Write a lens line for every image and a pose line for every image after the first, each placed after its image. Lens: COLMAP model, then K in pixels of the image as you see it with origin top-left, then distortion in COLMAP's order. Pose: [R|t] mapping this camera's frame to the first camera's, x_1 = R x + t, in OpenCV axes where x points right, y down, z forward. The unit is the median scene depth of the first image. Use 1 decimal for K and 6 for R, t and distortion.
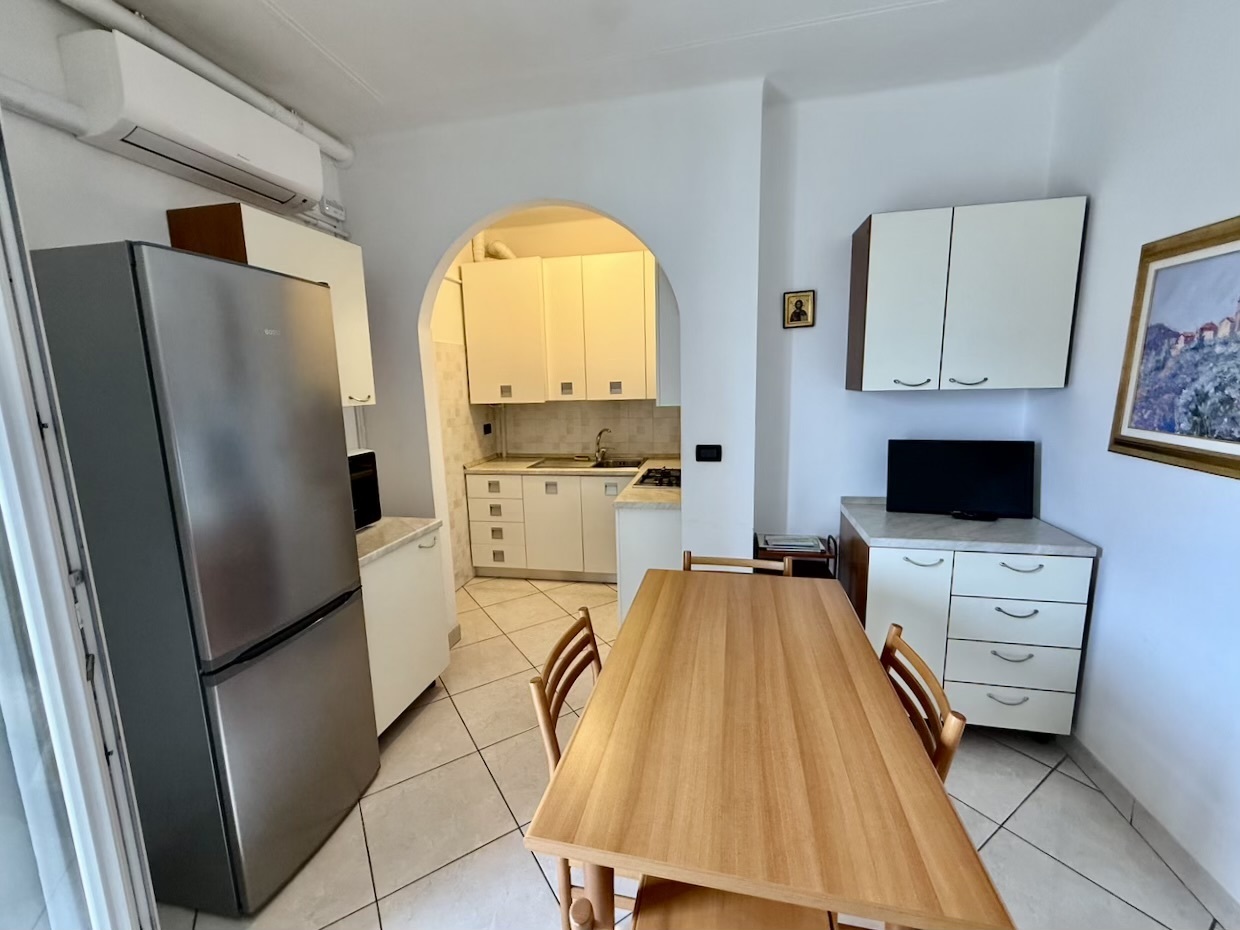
lens RADIAL K [[518.0, 0, 563.8], [0, 518.0, 458.7], [0, 0, 1]] dist [-0.003600, 0.000049]
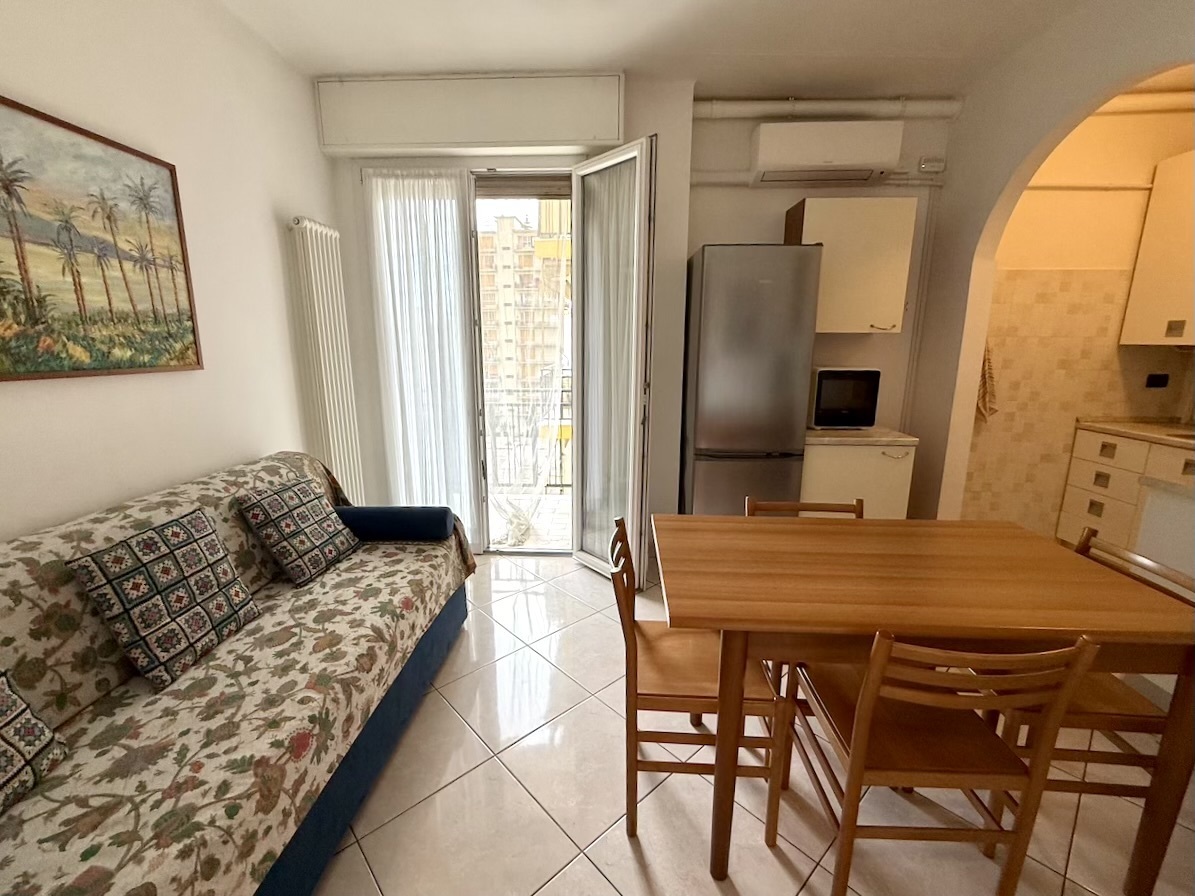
lens RADIAL K [[499.2, 0, 583.4], [0, 499.2, 437.8], [0, 0, 1]] dist [-0.003600, 0.000049]
pose [[0.159822, 0.217151, -0.962965, 0.664737], [-0.157178, 0.968657, 0.192348, 0.022388], [0.974552, 0.120616, 0.188944, 0.101824]]
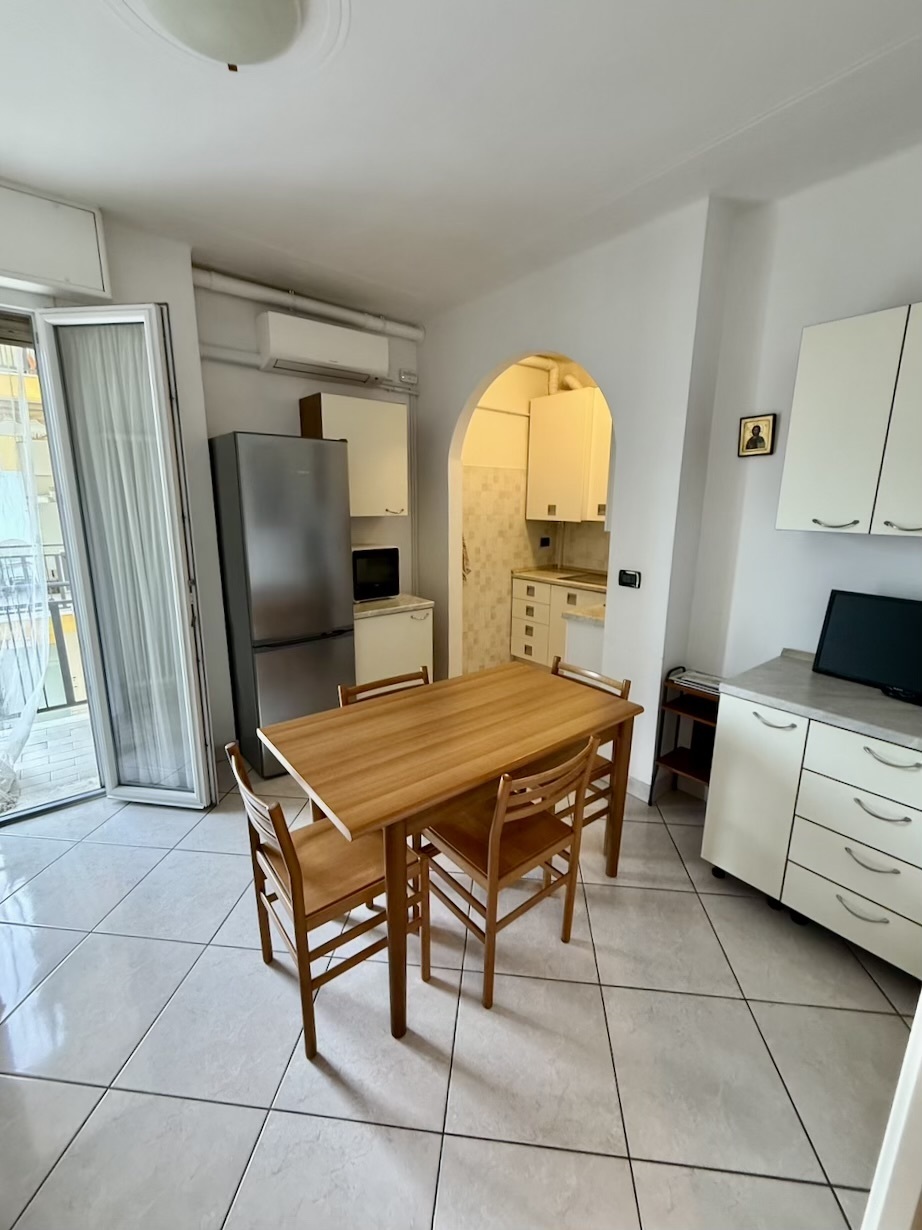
lens RADIAL K [[513.8, 0, 436.4], [0, 513.8, 597.8], [0, 0, 1]] dist [-0.003600, 0.000049]
pose [[0.768735, 0.152637, -0.621087, 0.609200], [-0.118446, 0.988282, 0.096274, -0.025745], [0.628504, -0.000443, 0.777806, -0.056637]]
